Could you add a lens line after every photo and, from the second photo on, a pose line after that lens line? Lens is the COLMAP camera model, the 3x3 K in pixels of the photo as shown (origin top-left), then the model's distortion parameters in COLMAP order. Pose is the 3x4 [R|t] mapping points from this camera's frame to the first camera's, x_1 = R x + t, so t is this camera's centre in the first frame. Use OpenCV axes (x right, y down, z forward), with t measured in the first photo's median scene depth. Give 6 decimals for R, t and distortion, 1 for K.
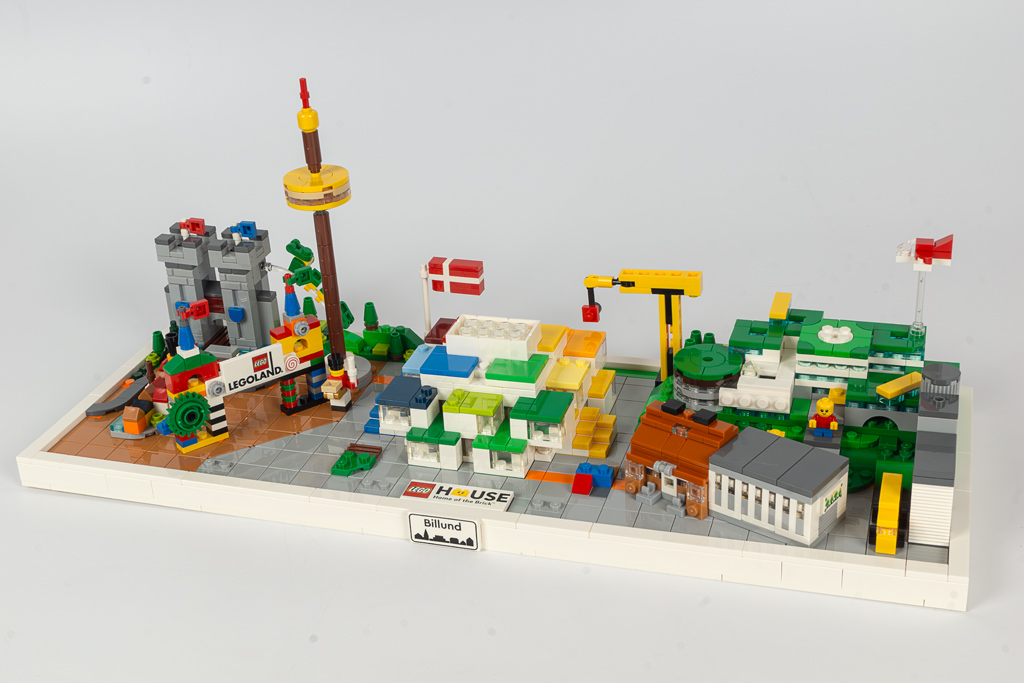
lens RADIAL K [[1402.4, 0, 512.0], [0, 1402.4, 341.5], [0, 0, 1]] dist [-0.000595, 0.019724]
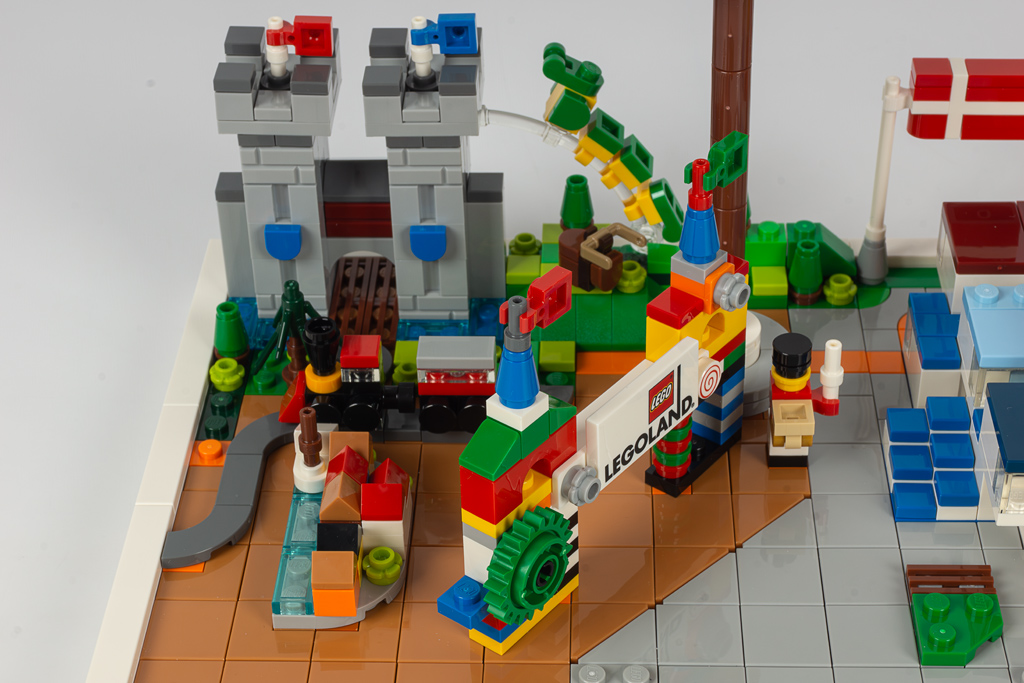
lens RADIAL K [[2017.6, 0, 512.0], [0, 2017.6, 341.5], [0, 0, 1]] dist [0.009760, -0.021965]
pose [[0.965812, -0.134698, 0.221505, -0.356026], [0.095380, 0.979118, 0.179526, -0.109255], [-0.241061, -0.152261, 0.958491, 0.493639]]
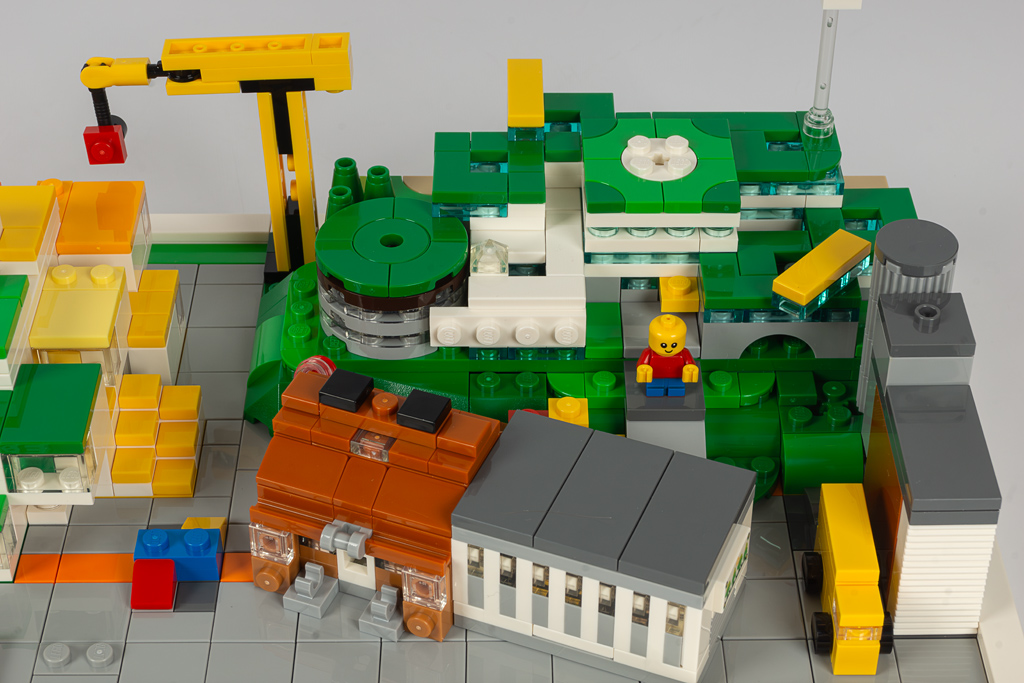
lens RADIAL K [[2017.6, 0, 512.0], [0, 2017.6, 341.5], [0, 0, 1]] dist [0.009760, -0.021965]
pose [[0.953393, -0.140100, 0.267235, -0.000278], [0.083558, 0.973620, 0.212325, -0.090700], [-0.289932, -0.180099, 0.939949, 0.382836]]
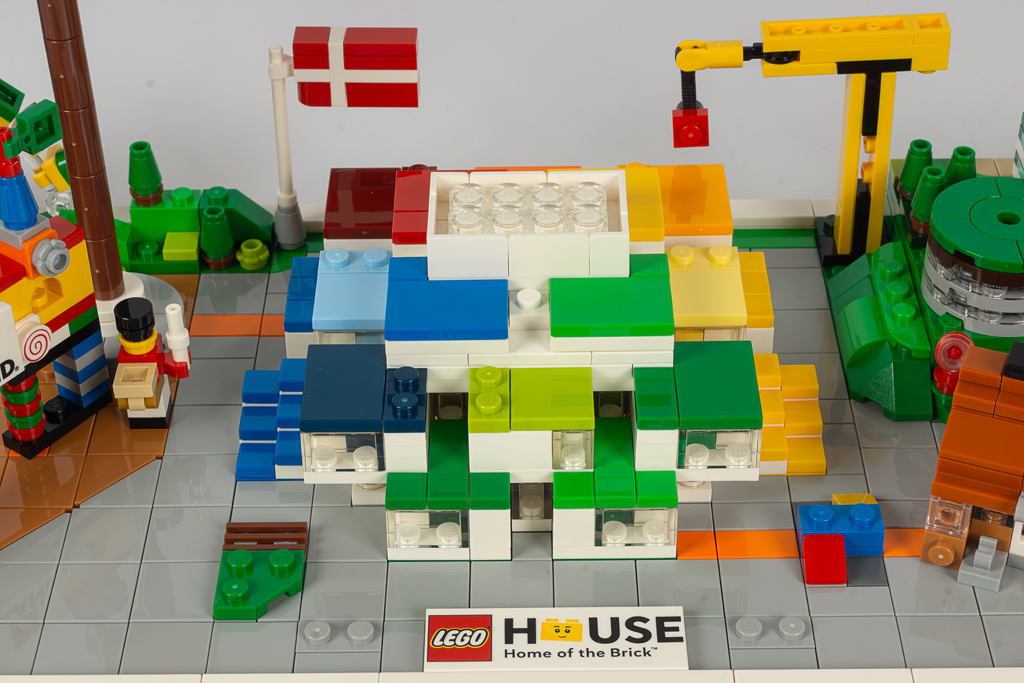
lens RADIAL K [[2017.6, 0, 512.0], [0, 2017.6, 341.5], [0, 0, 1]] dist [0.009760, -0.021965]
pose [[0.955288, -0.144950, 0.257710, -0.186111], [0.094080, 0.975305, 0.199825, -0.093987], [-0.280310, -0.166645, 0.945334, 0.433475]]
